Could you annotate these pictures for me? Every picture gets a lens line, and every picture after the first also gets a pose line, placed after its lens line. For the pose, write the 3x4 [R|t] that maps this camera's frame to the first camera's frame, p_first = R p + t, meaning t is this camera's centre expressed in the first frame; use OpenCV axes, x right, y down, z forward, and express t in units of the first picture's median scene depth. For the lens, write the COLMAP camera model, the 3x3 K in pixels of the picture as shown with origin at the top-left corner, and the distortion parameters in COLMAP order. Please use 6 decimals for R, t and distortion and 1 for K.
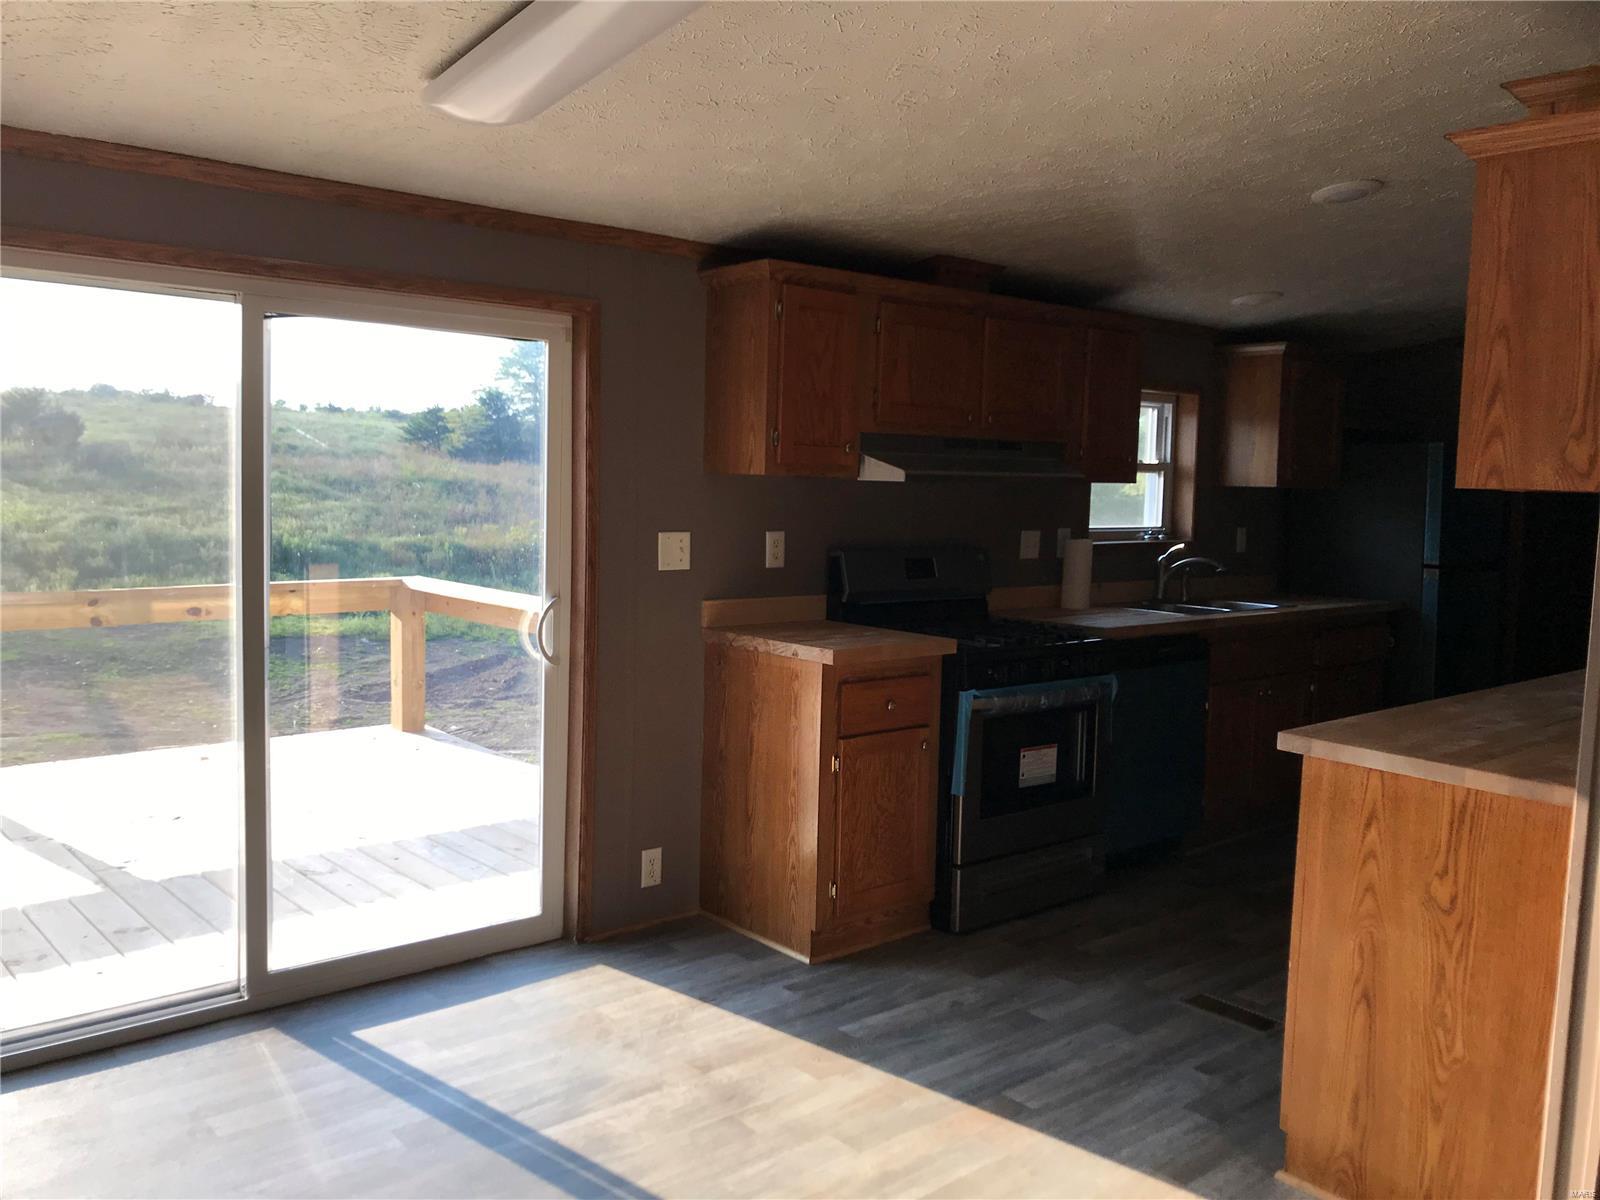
lens RADIAL K [[1321.7, 0, 779.5], [0, 1321.7, 597.8], [0, 0, 1]] dist [0.022614, -0.007755]
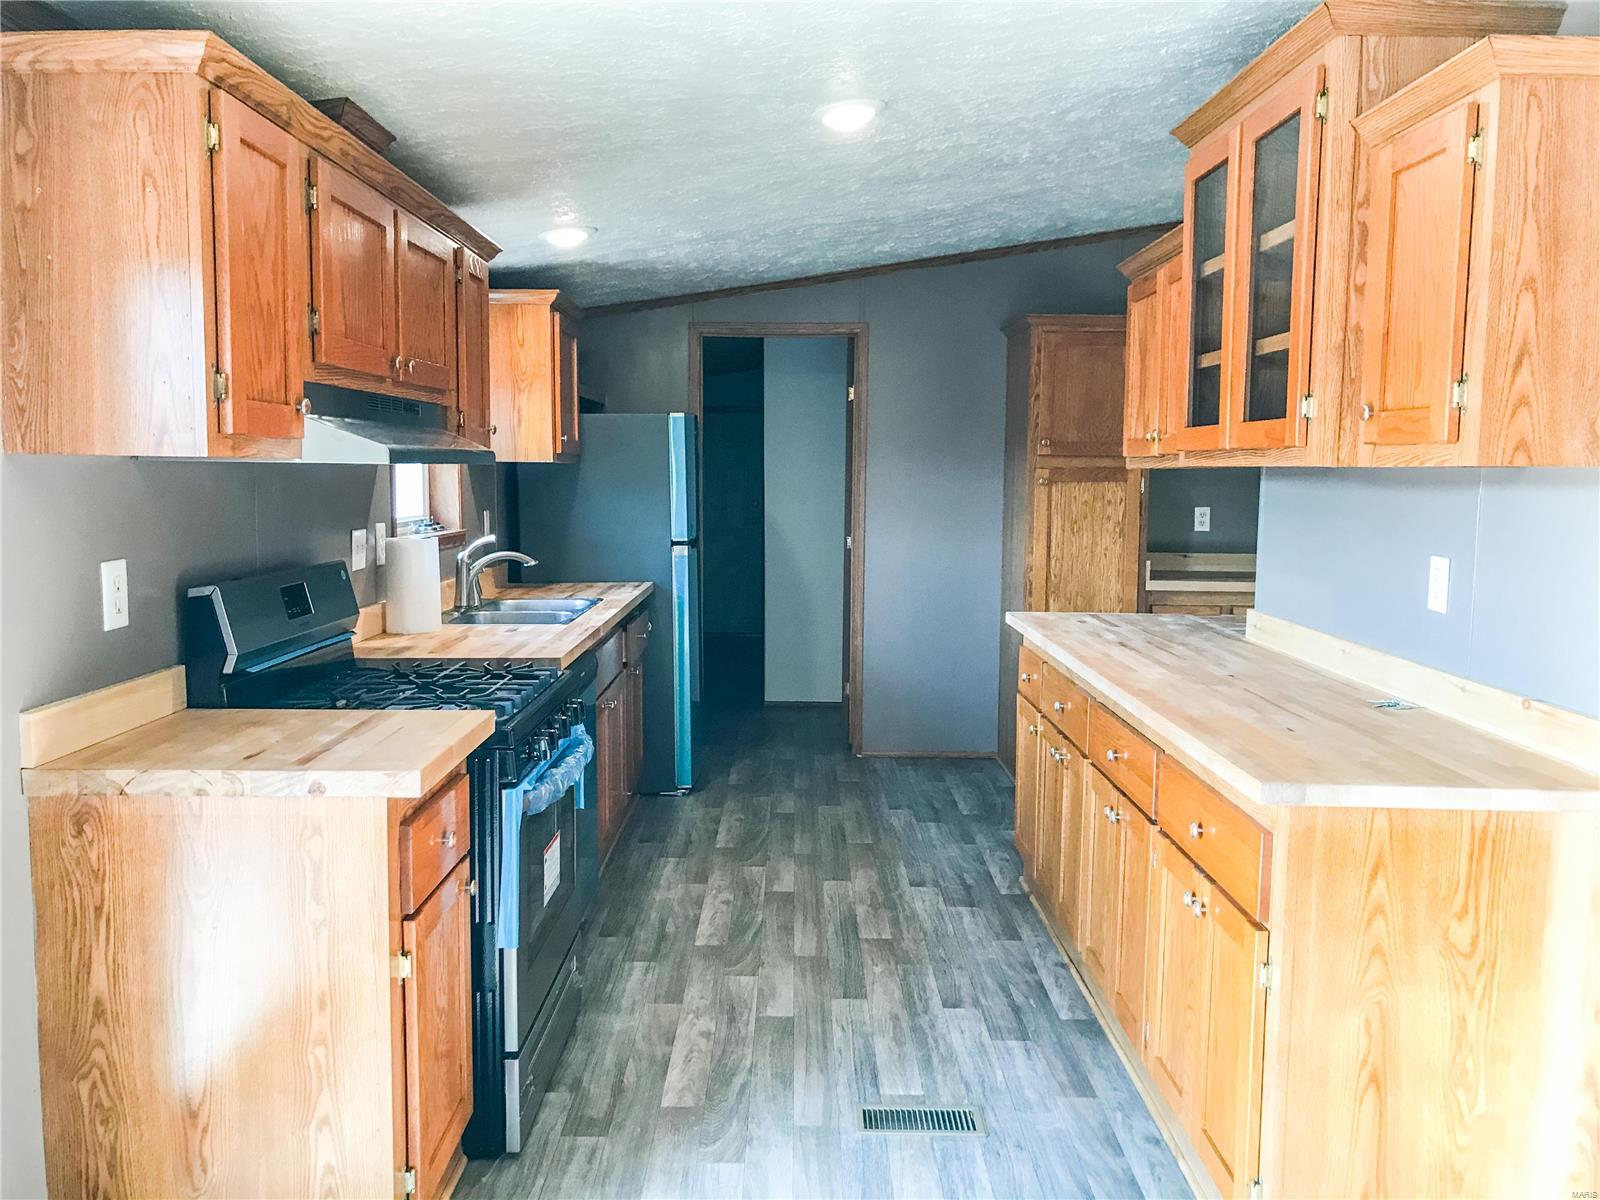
lens RADIAL K [[1321.7, 0, 779.5], [0, 1321.7, 597.8], [0, 0, 1]] dist [0.022614, -0.007755]
pose [[0.639590, -0.095701, 0.762736, -0.269075], [0.076992, 0.995206, 0.060308, -0.052487], [-0.764851, 0.020152, 0.643892, 0.494552]]
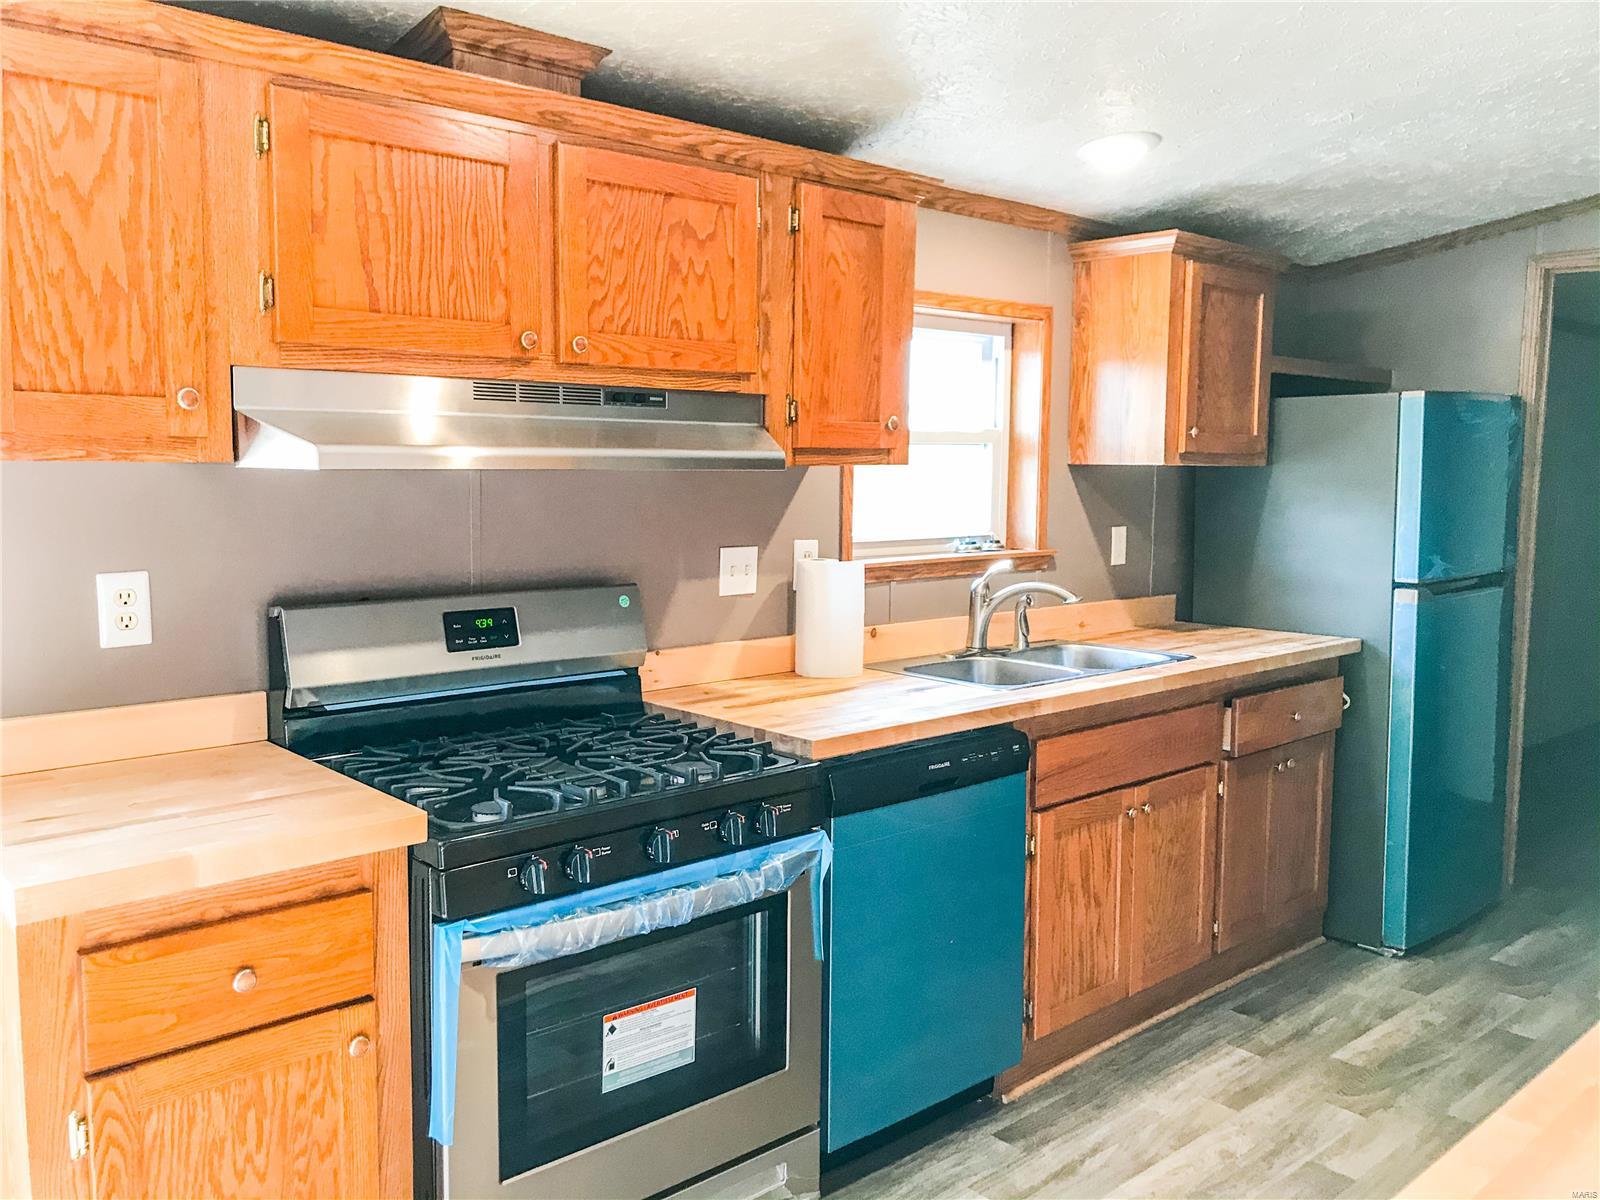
lens RADIAL K [[1286.7, 0, 800.0], [0, 1286.7, 600.0], [0, 0, 1]] dist [0.044273, -0.002718]
pose [[0.999289, -0.015957, 0.034157, 0.258883], [0.015124, 0.999585, 0.024506, -0.053633], [-0.034534, -0.023972, 0.999116, 0.562293]]
